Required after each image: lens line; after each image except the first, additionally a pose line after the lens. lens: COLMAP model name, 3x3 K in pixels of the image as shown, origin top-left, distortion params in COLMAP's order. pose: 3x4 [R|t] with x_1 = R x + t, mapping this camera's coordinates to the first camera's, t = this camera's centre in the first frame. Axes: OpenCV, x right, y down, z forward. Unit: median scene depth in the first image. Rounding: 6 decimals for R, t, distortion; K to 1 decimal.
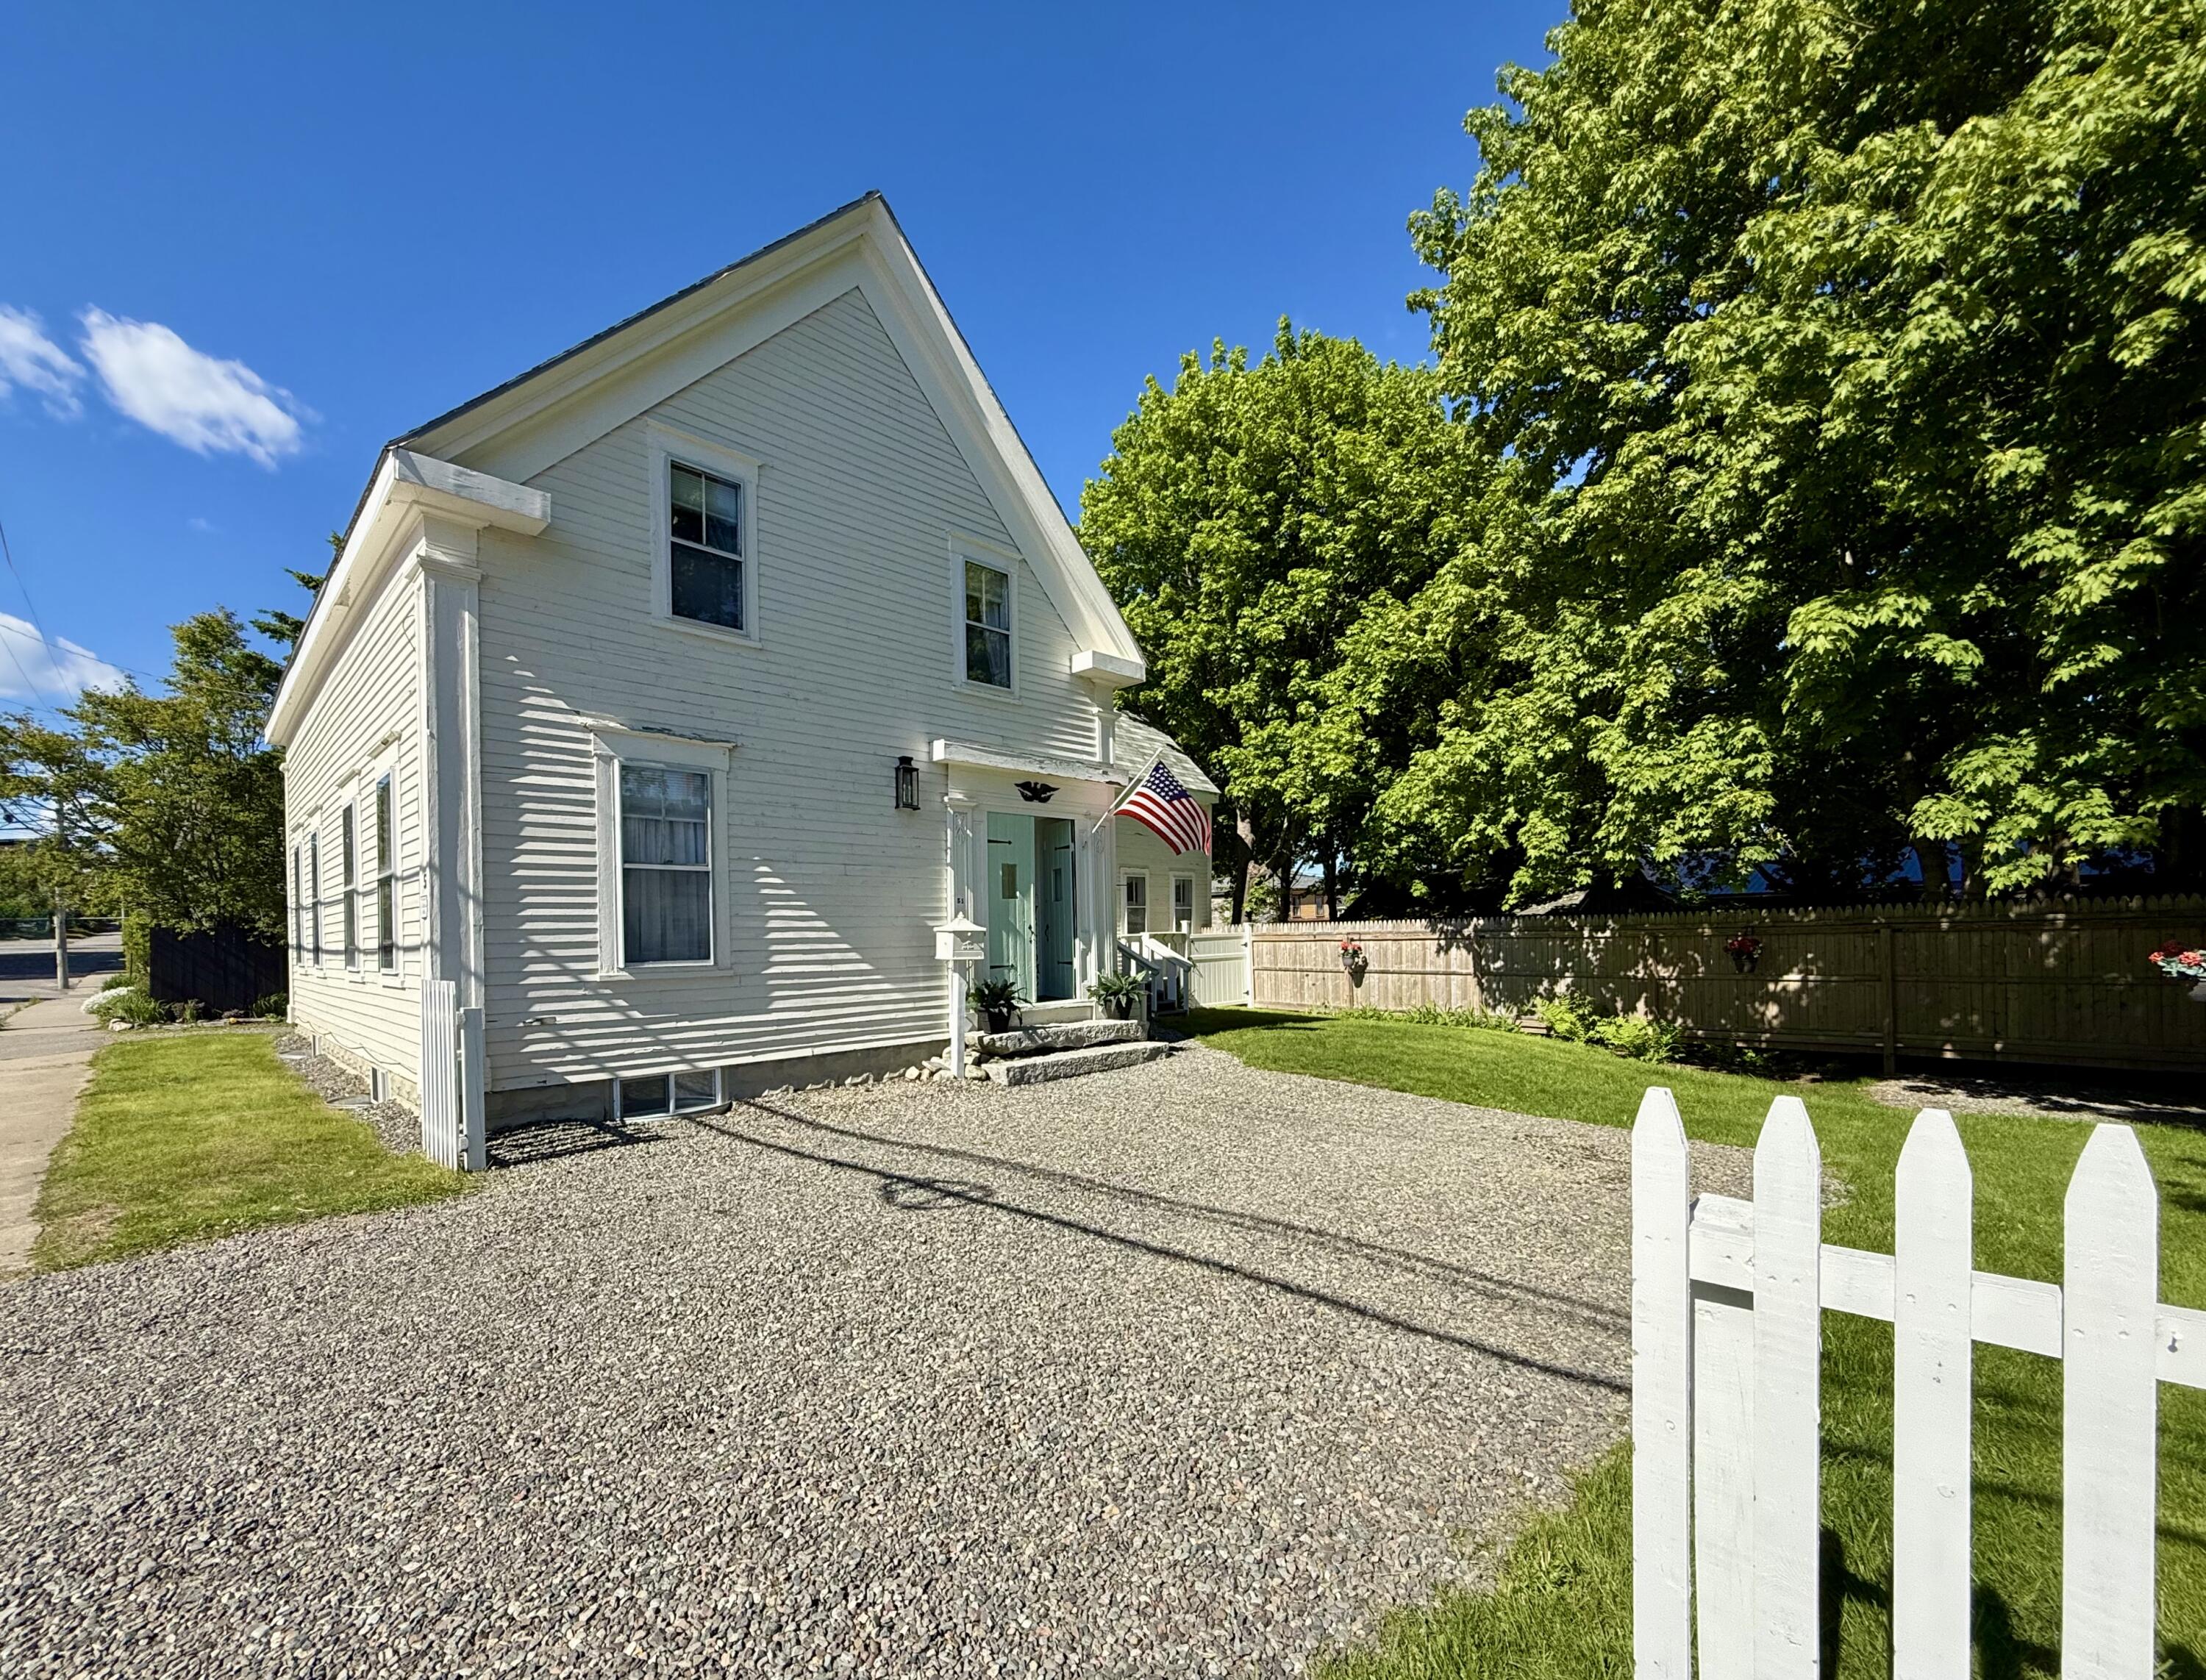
lens RADIAL K [[935.1, 0, 1084.5], [0, 935.1, 939.7], [0, 0, 1]] dist [-0.005927, 0.001548]
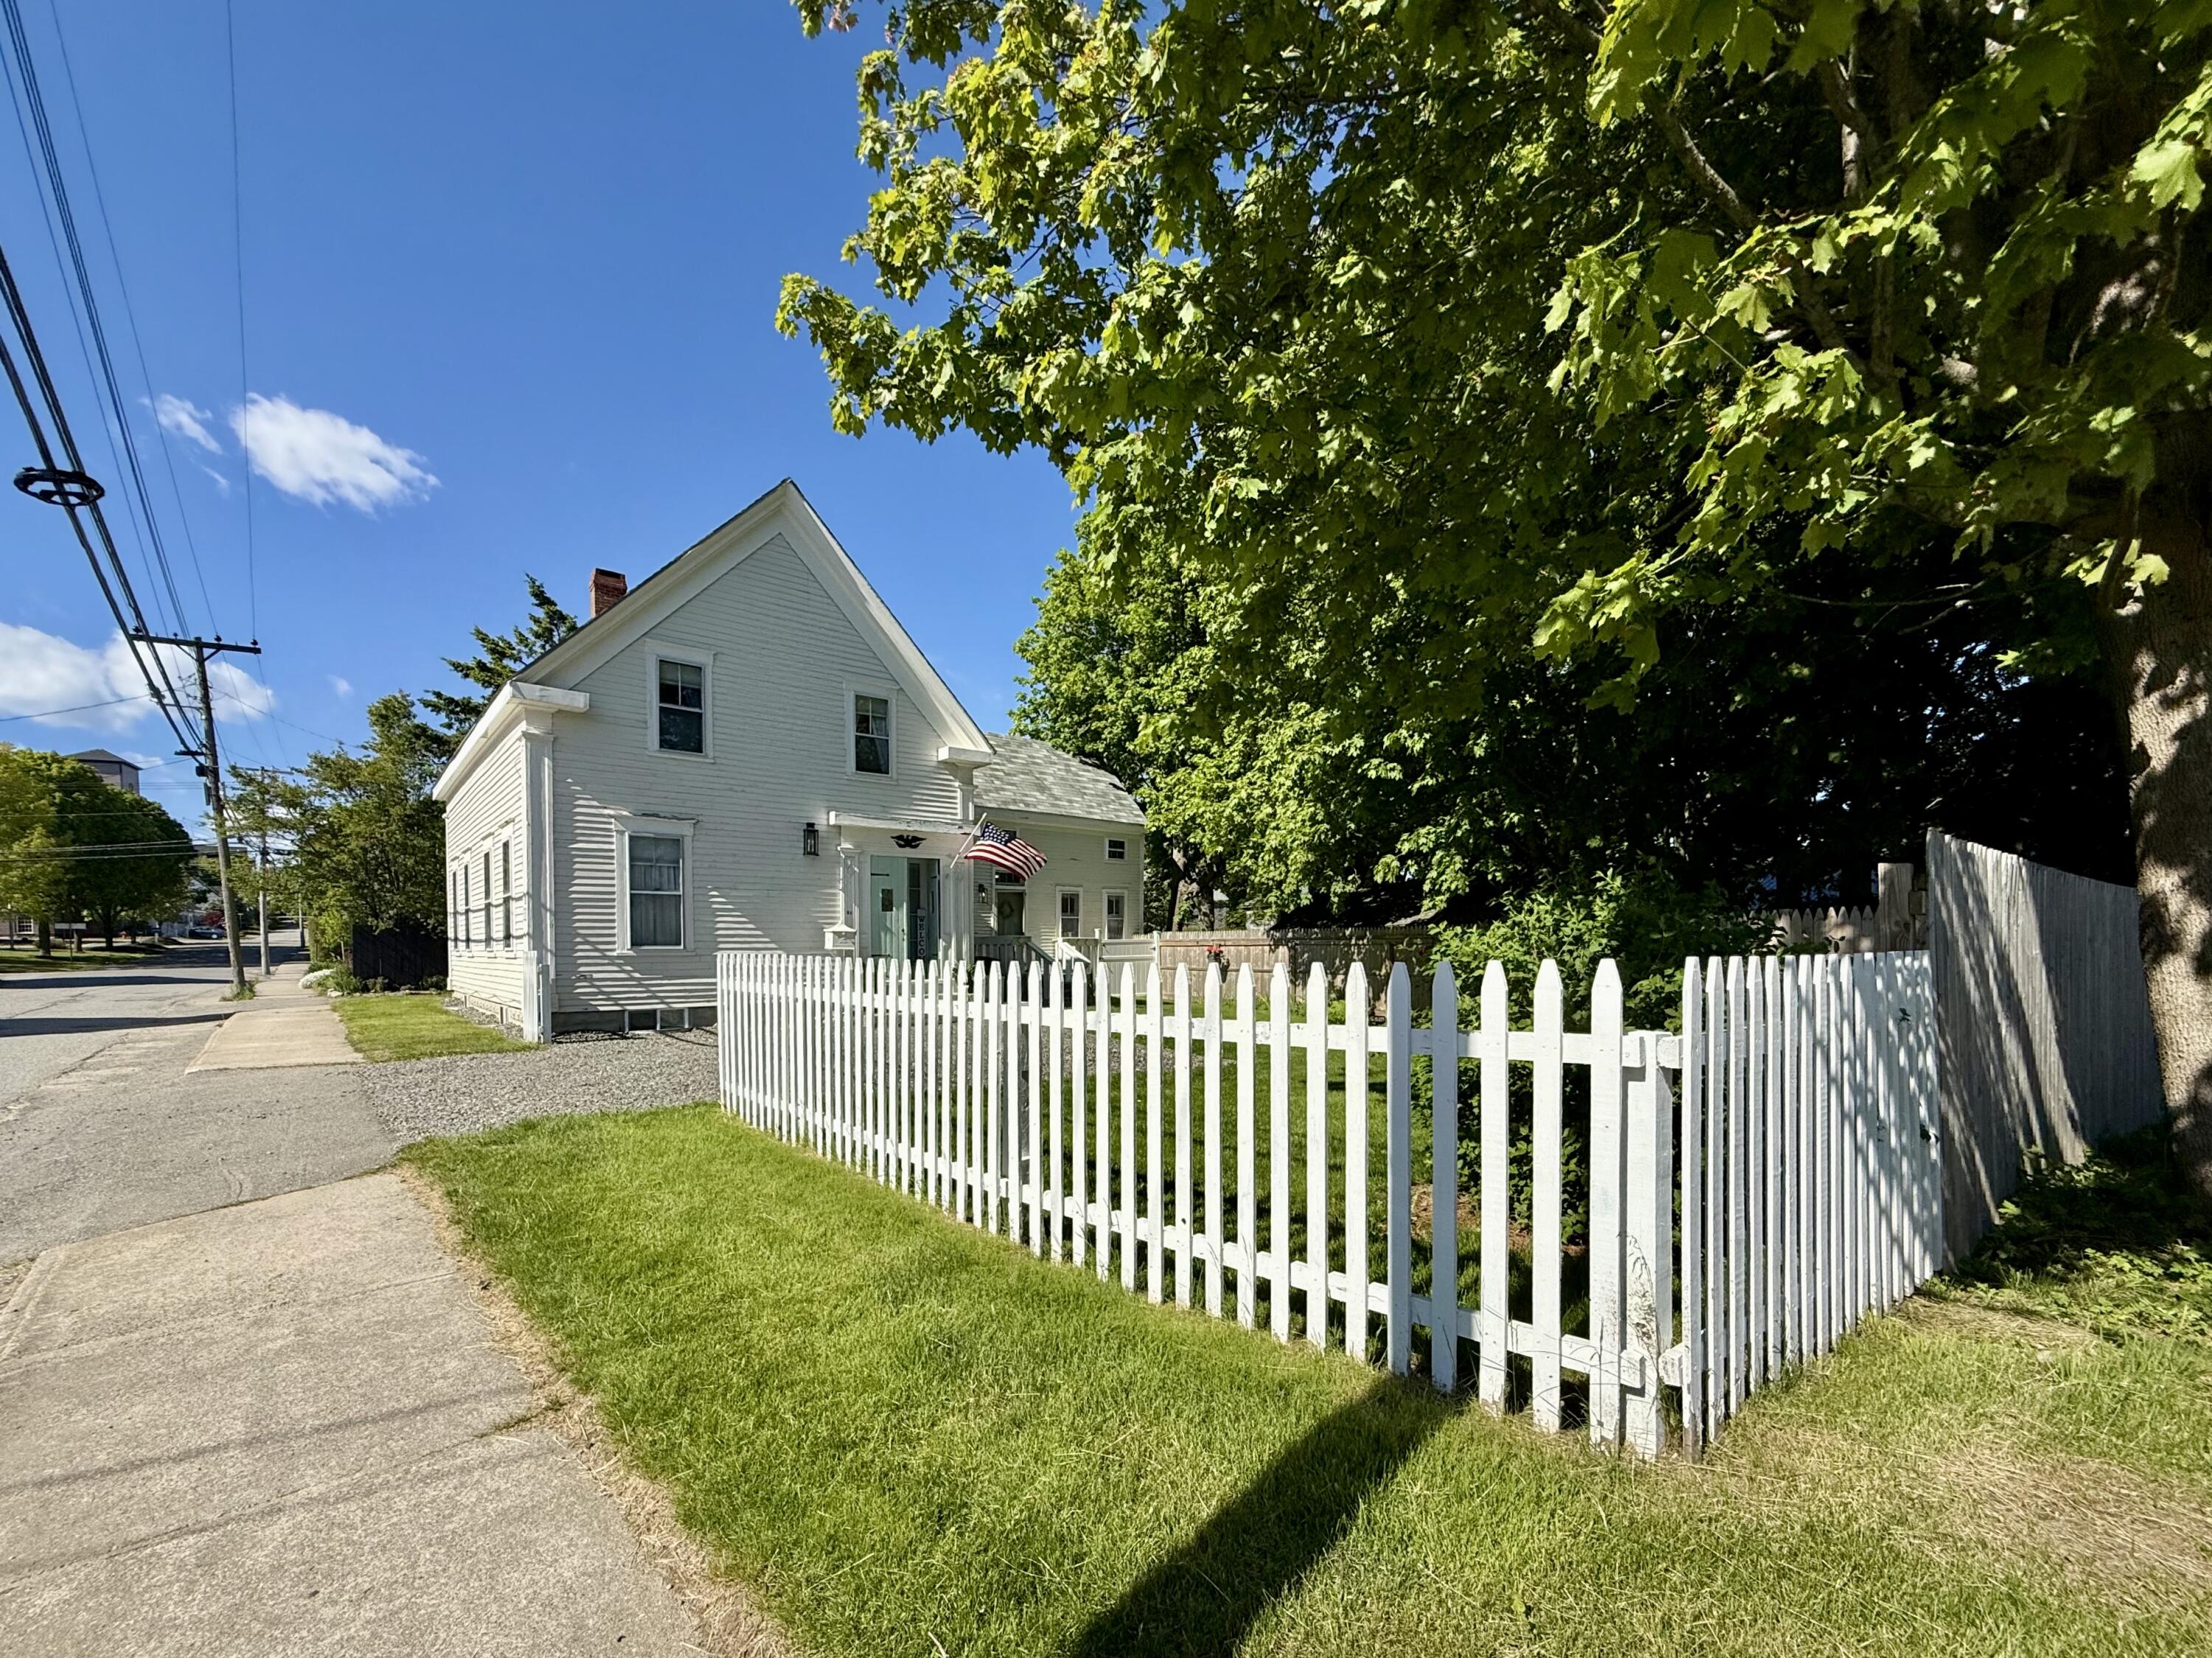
lens RADIAL K [[980.4, 0, 1113.3], [0, 980.4, 964.2], [0, 0, 1]] dist [-0.003641, 0.000291]
pose [[0.996741, 0.013949, -0.079454, 0.532923], [-0.012979, 0.999835, 0.012711, 0.021805], [0.079618, -0.011638, 0.996757, -0.733848]]
